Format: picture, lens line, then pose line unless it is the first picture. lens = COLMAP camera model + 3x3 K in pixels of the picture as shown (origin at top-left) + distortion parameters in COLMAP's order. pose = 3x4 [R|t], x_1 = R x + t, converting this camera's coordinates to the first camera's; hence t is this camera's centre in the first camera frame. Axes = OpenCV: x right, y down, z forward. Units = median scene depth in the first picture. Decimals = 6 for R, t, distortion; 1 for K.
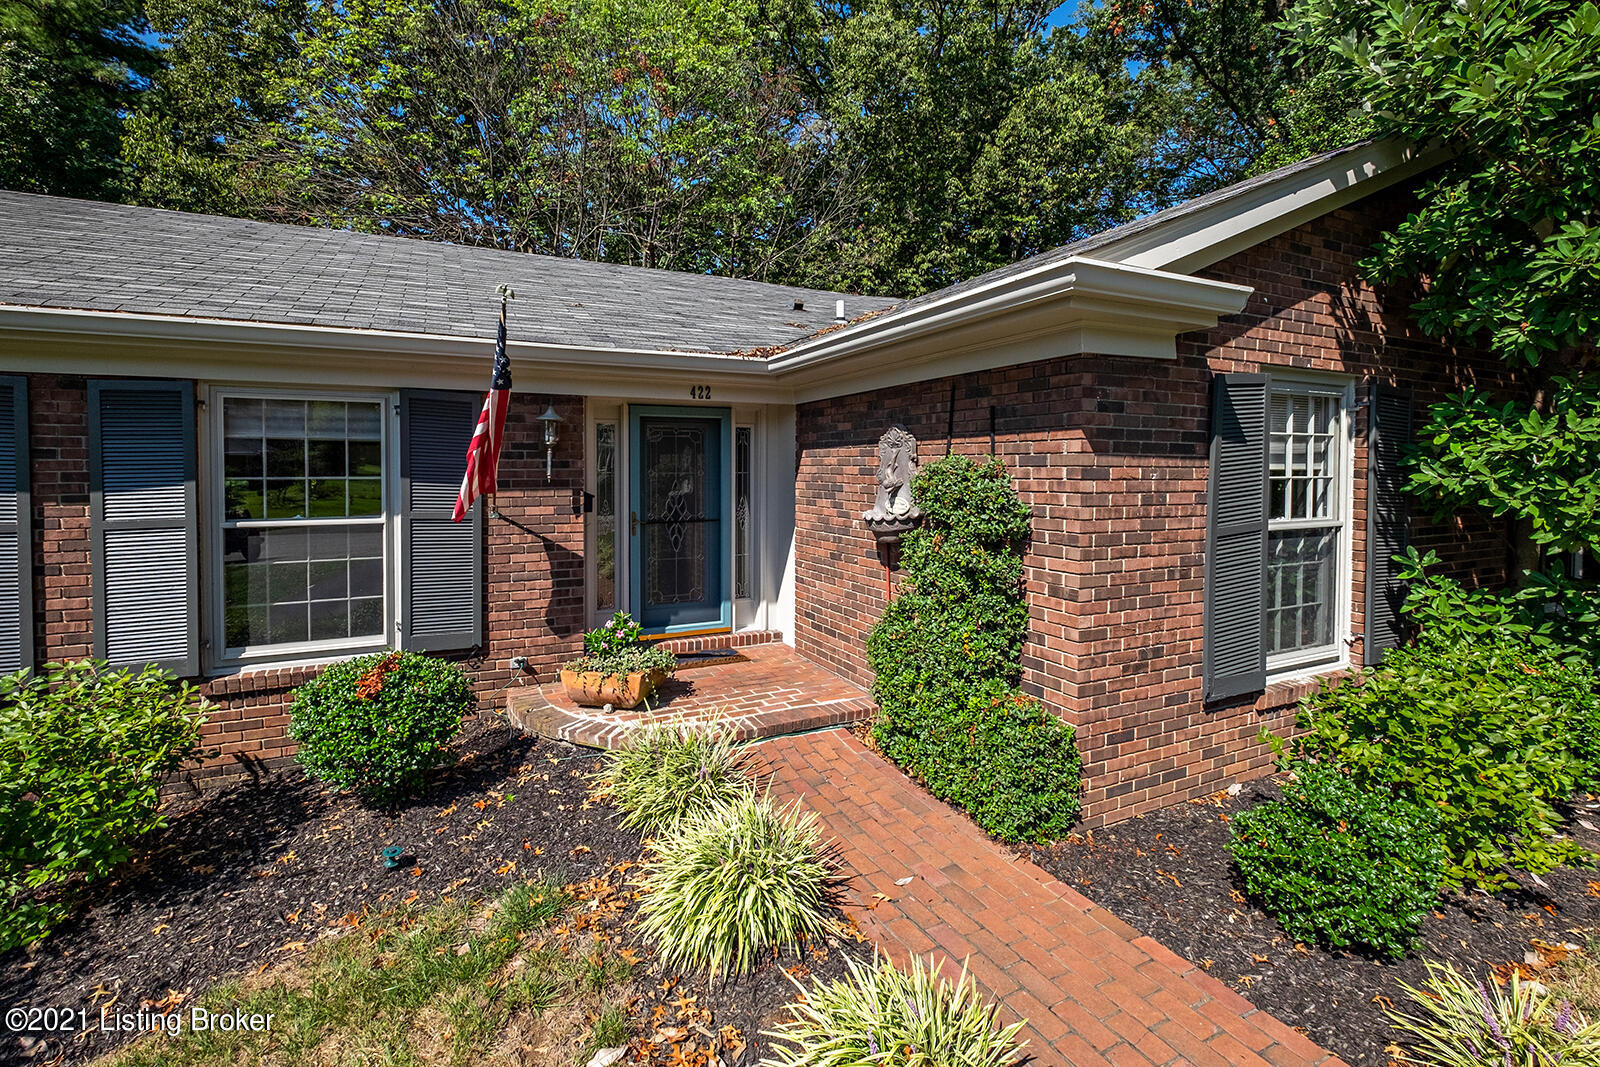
lens RADIAL K [[710.5, 0, 800.1], [0, 710.5, 490.6], [0, 0, 1]] dist [-0.004914, -0.000482]
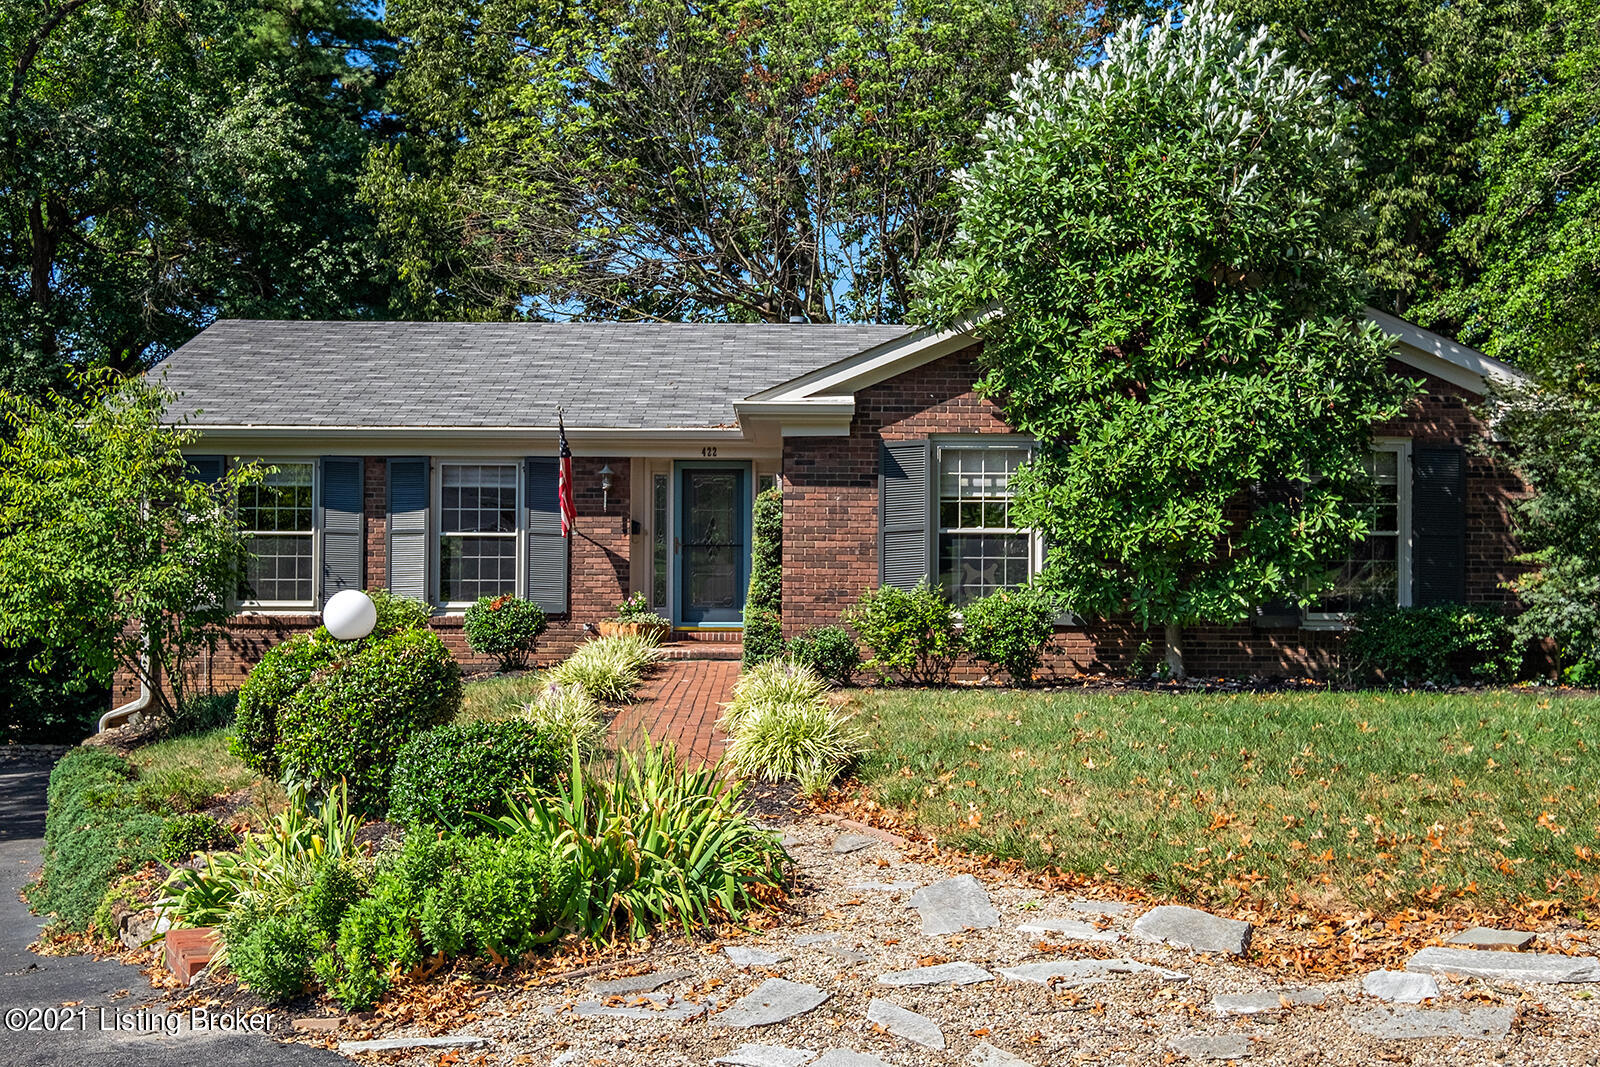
lens RADIAL K [[1315.3, 0, 798.9], [0, 1315.3, 556.1], [0, 0, 1]] dist [-0.001630, -0.003682]
pose [[0.912072, 0.005986, -0.409987, 1.413096], [-0.017200, 0.999572, -0.023668, 0.167565], [0.409670, 0.028638, 0.911784, -1.704359]]
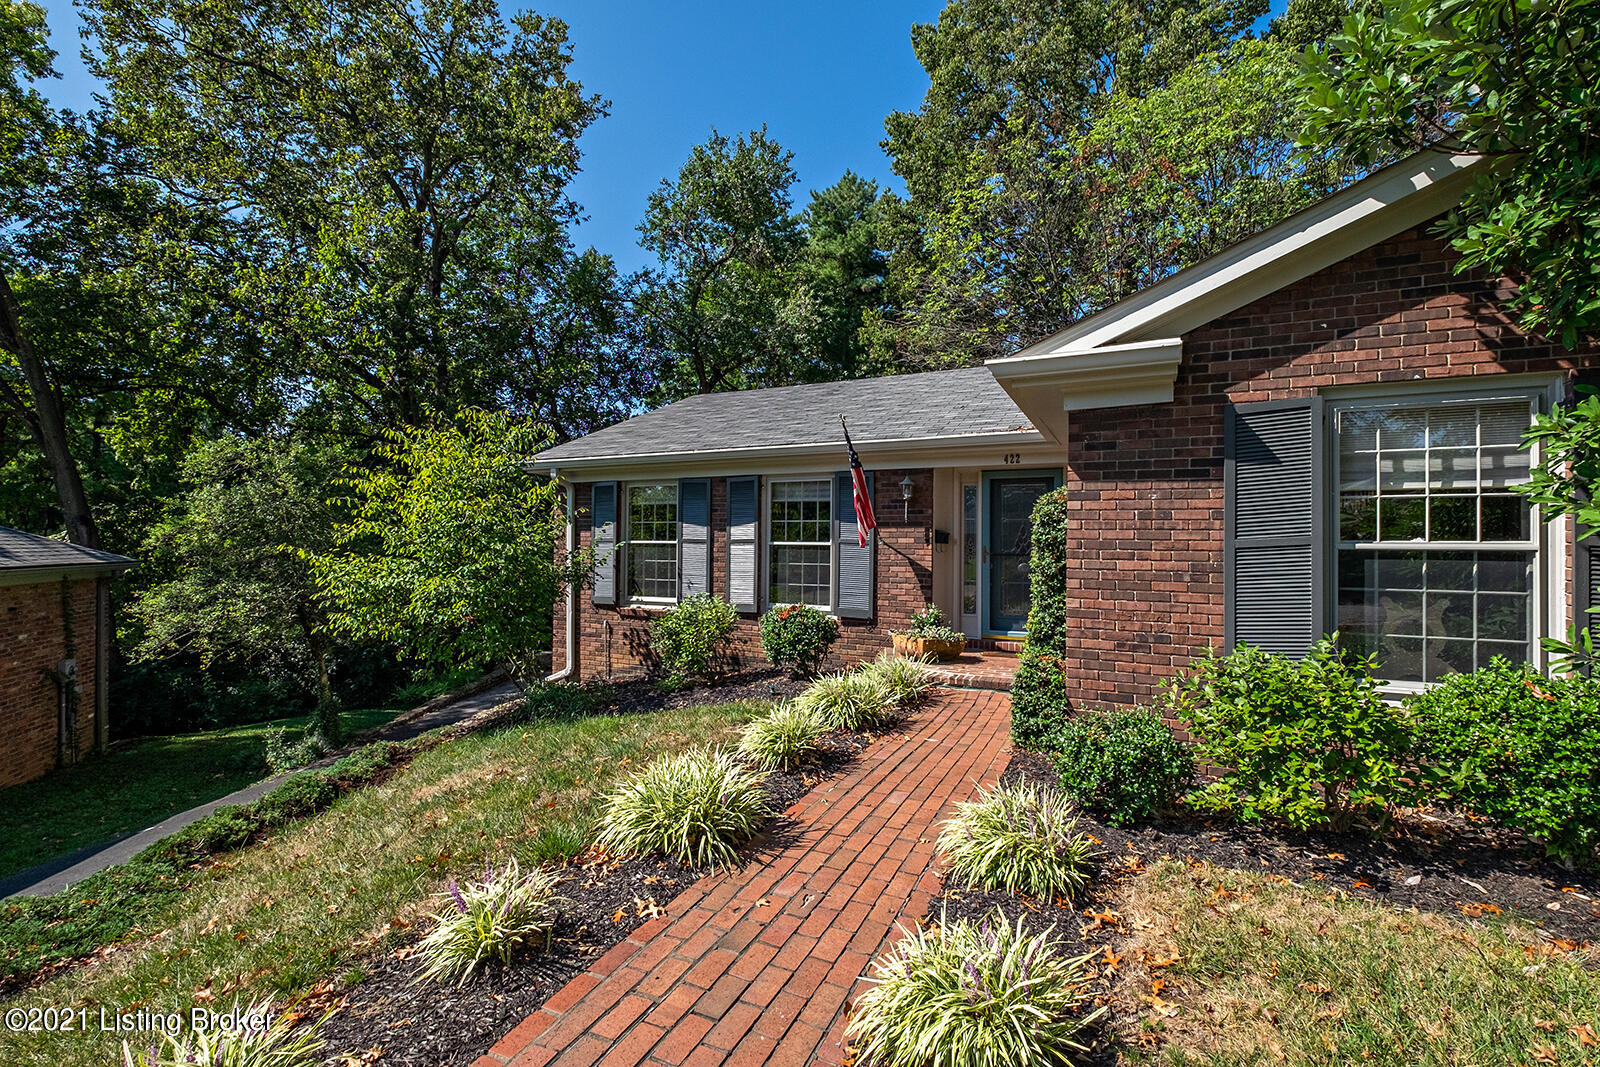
lens RADIAL K [[680.0, 0, 821.6], [0, 680.0, 538.6], [0, 0, 1]] dist [0.002784, -0.000150]
pose [[0.645653, 0.000499, -0.763631, 0.802012], [-0.030435, 0.999222, -0.025080, 0.078969], [0.763024, 0.039434, 0.645166, -0.173895]]
